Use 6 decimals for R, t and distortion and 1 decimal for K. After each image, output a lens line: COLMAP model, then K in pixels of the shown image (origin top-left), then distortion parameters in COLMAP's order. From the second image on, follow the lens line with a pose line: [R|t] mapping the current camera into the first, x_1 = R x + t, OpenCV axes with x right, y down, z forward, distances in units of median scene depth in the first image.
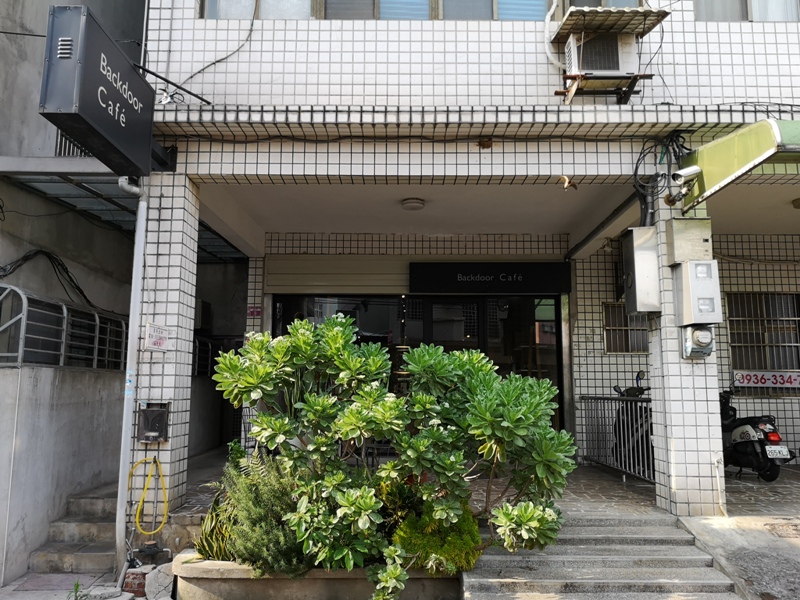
lens RADIAL K [[640.7, 0, 397.6], [0, 640.7, 300.7], [0, 0, 1]] dist [0.049968, -0.074252]
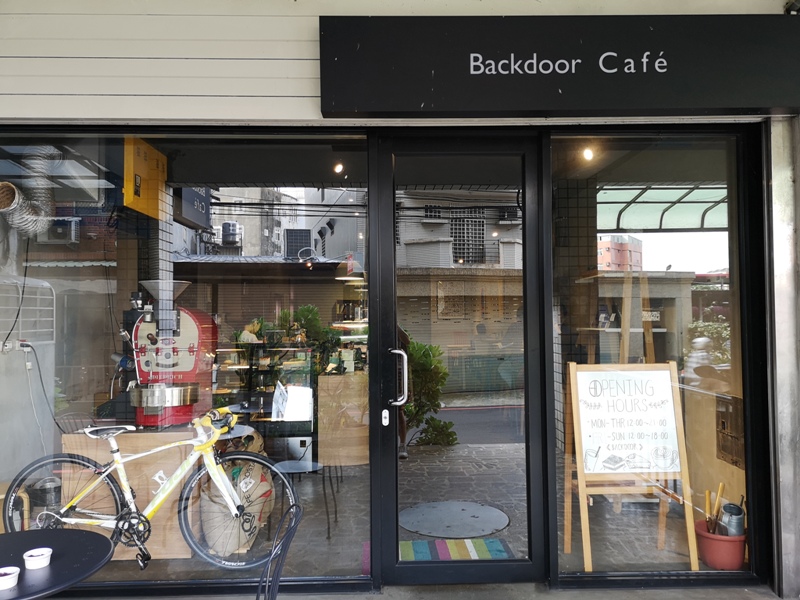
lens RADIAL K [[615.2, 0, 400.0], [0, 615.2, 300.0], [0, 0, 1]] dist [0.065381, -0.054668]
pose [[0.999518, -0.016523, 0.026273, 0.077334], [0.013439, 0.993446, 0.113508, 0.072208], [-0.027977, -0.113100, 0.993190, 1.079208]]
